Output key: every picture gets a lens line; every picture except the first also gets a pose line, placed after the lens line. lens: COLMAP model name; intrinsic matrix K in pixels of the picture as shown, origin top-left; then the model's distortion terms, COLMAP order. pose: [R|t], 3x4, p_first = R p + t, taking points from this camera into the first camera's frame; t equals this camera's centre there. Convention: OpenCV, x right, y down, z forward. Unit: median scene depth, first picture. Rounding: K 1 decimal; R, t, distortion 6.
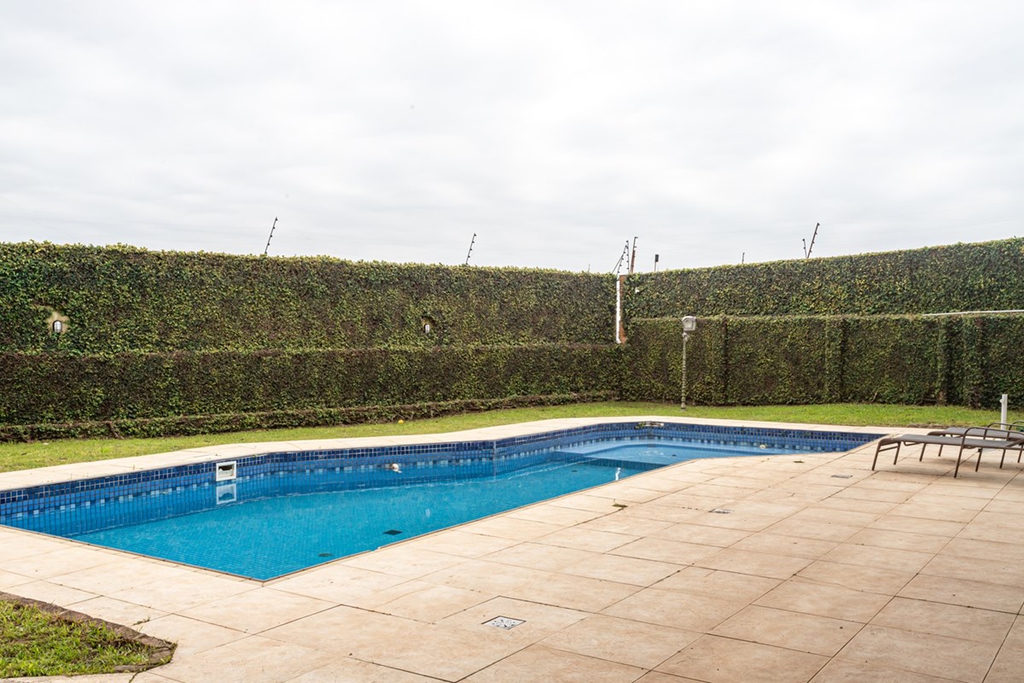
lens RADIAL K [[987.2, 0, 517.0], [0, 987.2, 342.9], [0, 0, 1]] dist [0.004793, 0.009723]
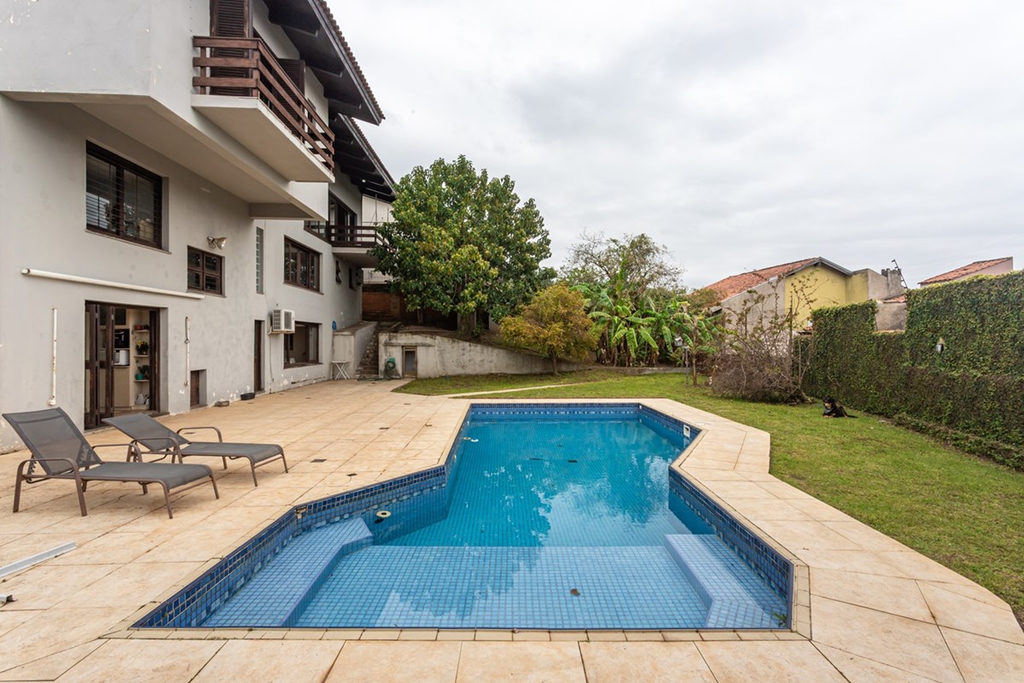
lens RADIAL K [[489.8, 0, 512.0], [0, 489.8, 341.5], [0, 0, 1]] dist [0.001611, 0.000663]
pose [[-0.820142, -0.003614, -0.572149, 0.324745], [-0.012890, 0.999843, 0.012161, -0.024191], [0.572015, 0.017349, -0.820060, 1.108755]]
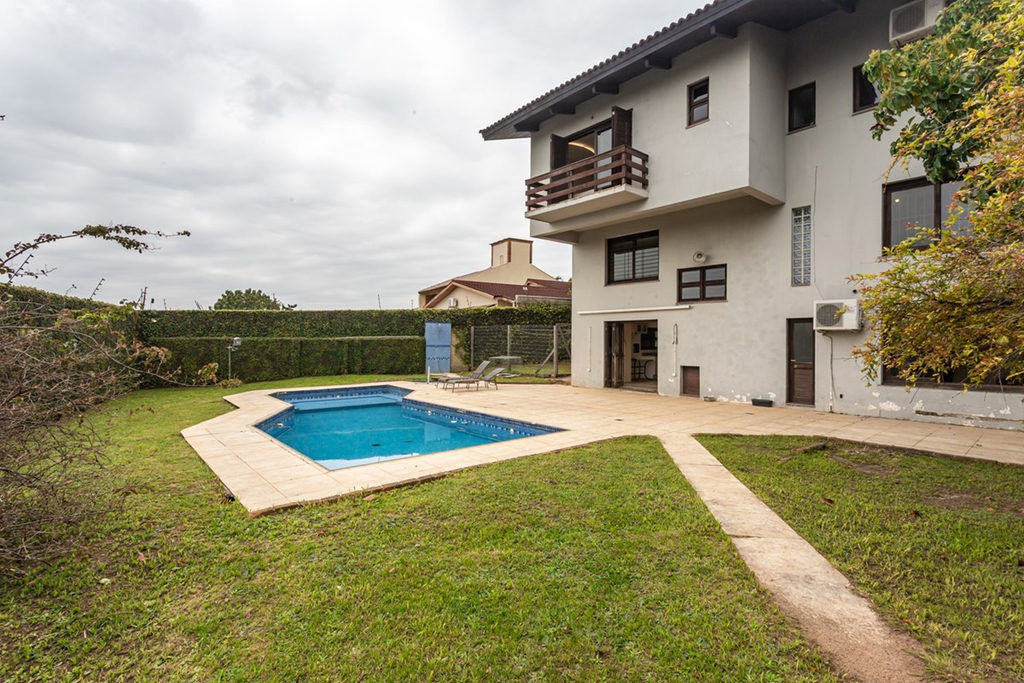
lens RADIAL K [[481.8, 0, 512.0], [0, 481.8, 341.5], [0, 0, 1]] dist [0.001189, 0.000509]
pose [[0.274191, -0.003058, 0.961670, -0.677574], [0.012356, 0.999924, -0.000344, -0.015481], [-0.961596, 0.011977, 0.274208, 0.290628]]
